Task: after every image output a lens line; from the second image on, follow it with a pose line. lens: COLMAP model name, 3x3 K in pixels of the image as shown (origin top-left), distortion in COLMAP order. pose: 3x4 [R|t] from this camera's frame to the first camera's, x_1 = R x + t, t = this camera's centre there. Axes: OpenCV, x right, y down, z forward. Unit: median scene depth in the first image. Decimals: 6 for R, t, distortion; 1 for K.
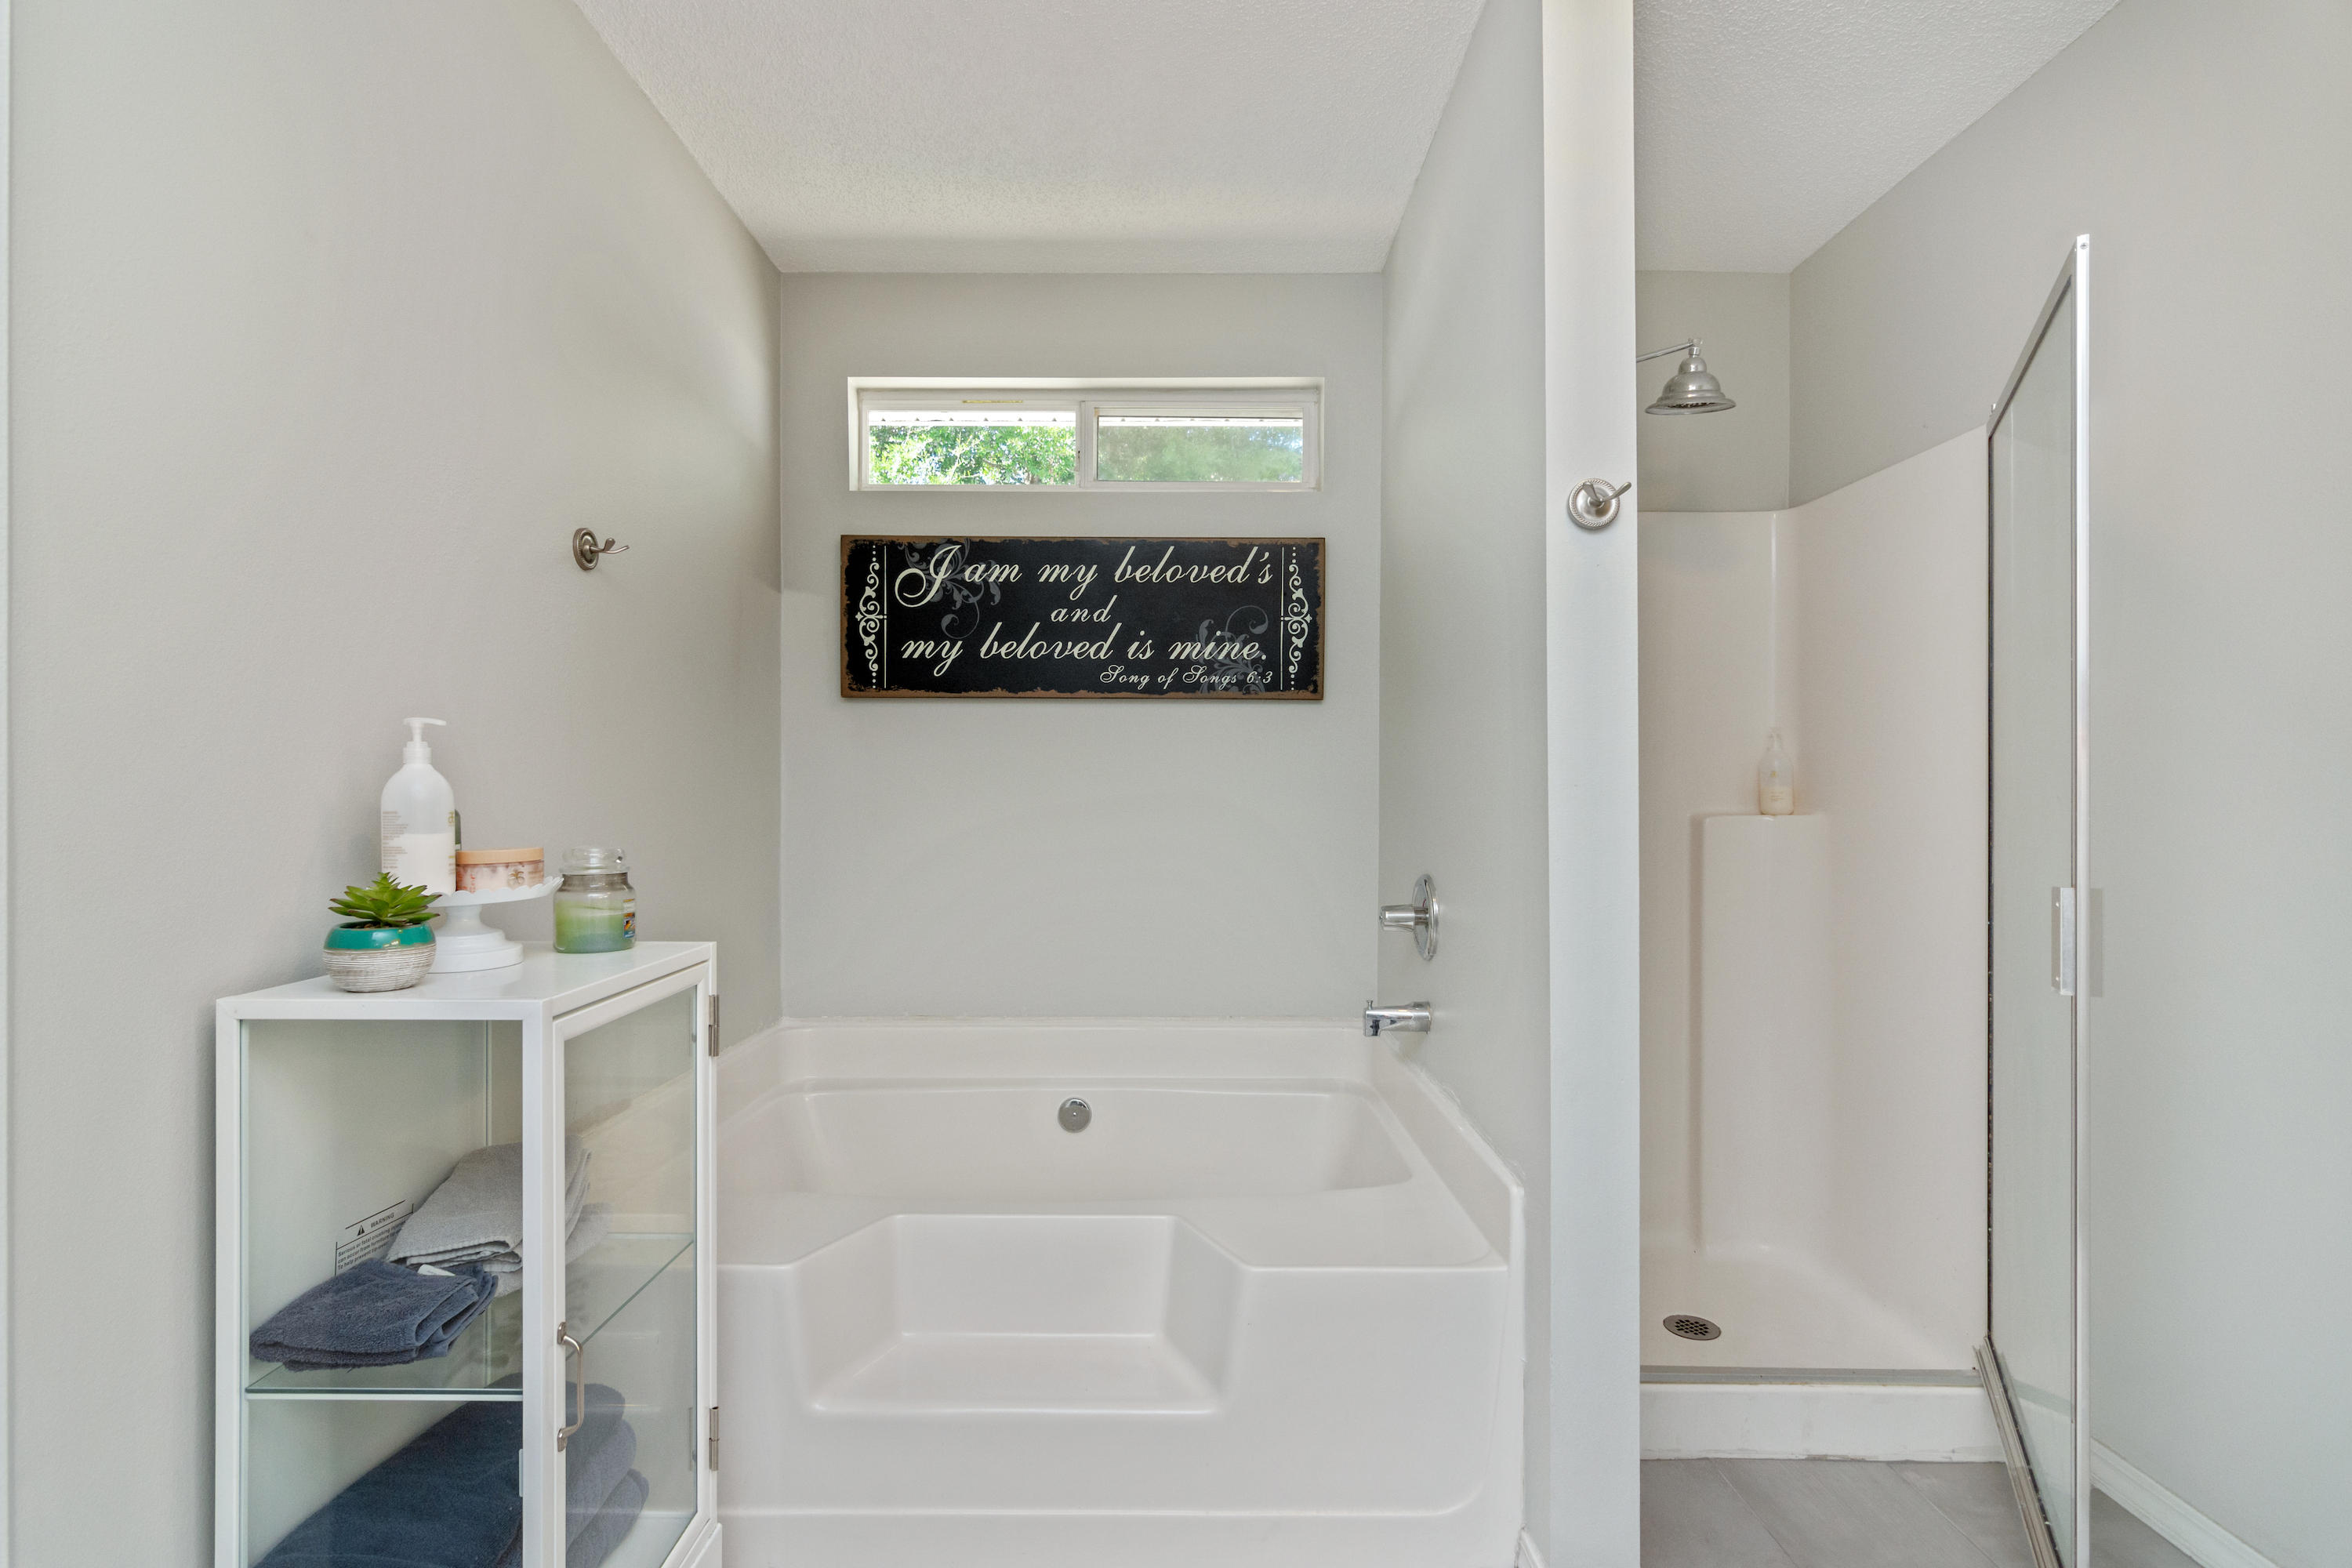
lens RADIAL K [[1138.5, 0, 1169.3], [0, 1138.5, 790.0], [0, 0, 1]] dist [-0.004051, -0.003422]
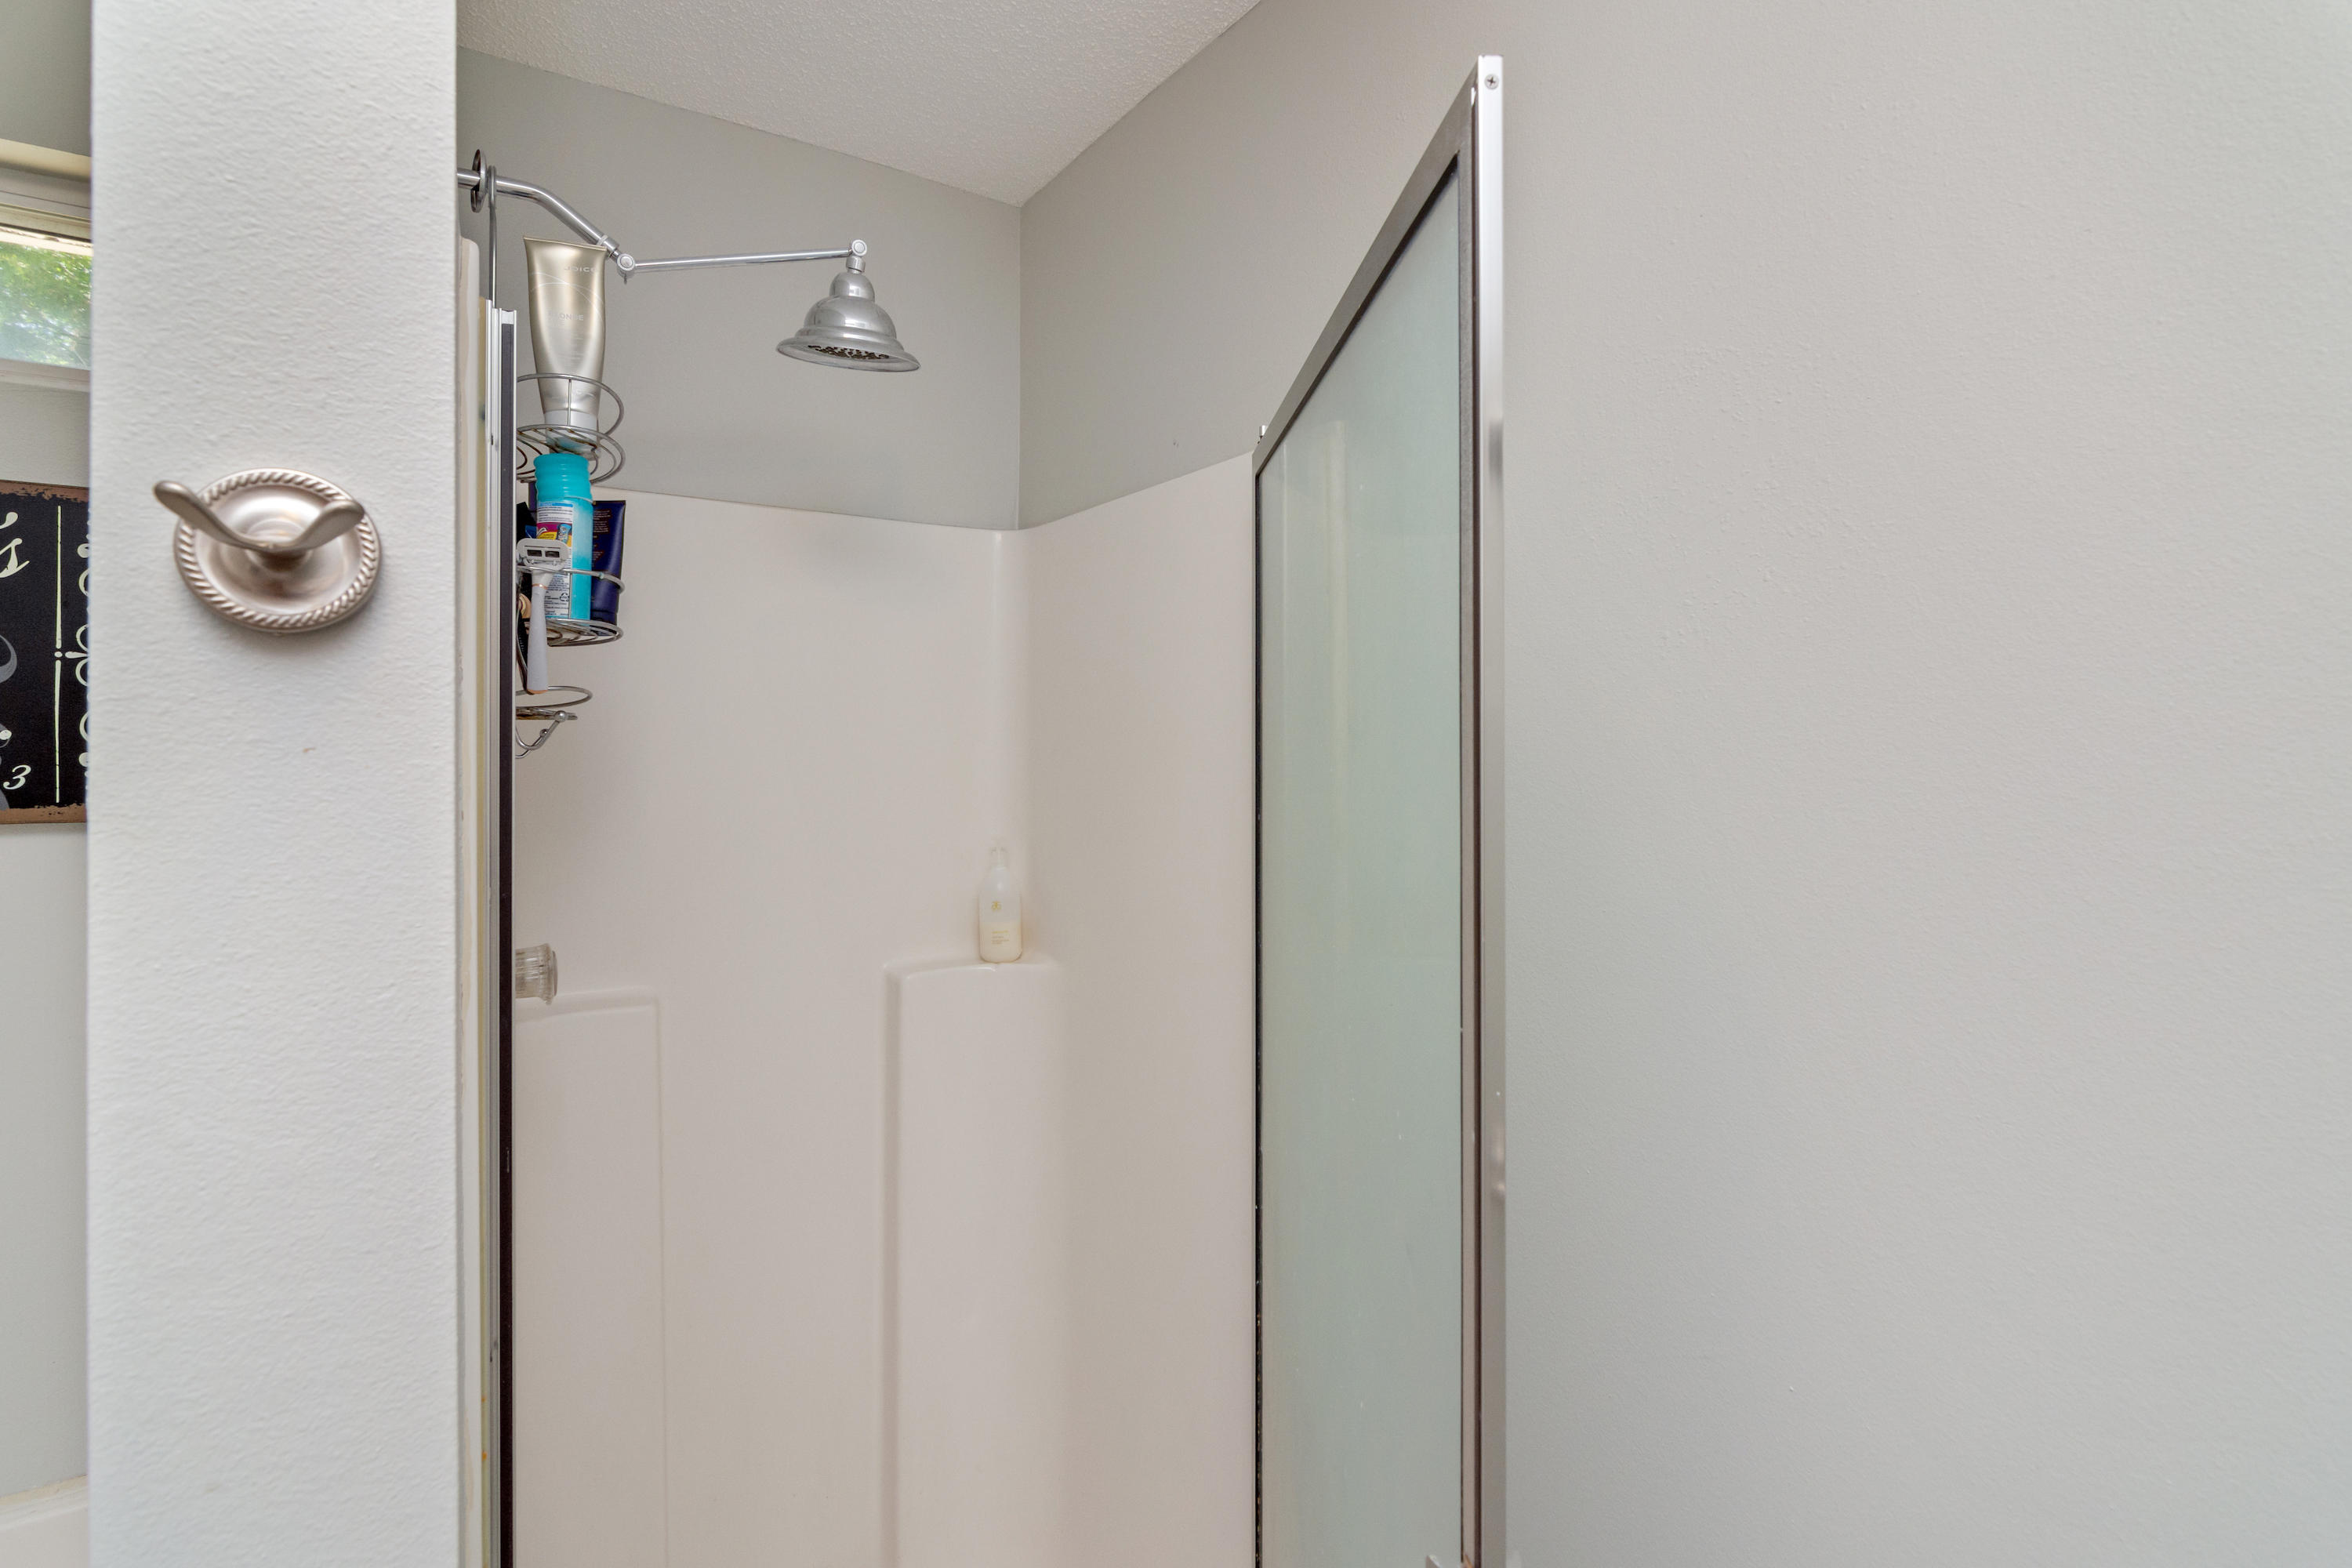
lens RADIAL K [[1138.5, 0, 1175.0], [0, 1138.5, 769.2], [0, 0, 1]] dist [-0.004051, -0.003422]
pose [[0.831505, -0.013796, 0.555346, 0.263975], [0.001747, 0.999752, 0.022220, -0.130552], [-0.555515, -0.017506, 0.831322, 0.398501]]
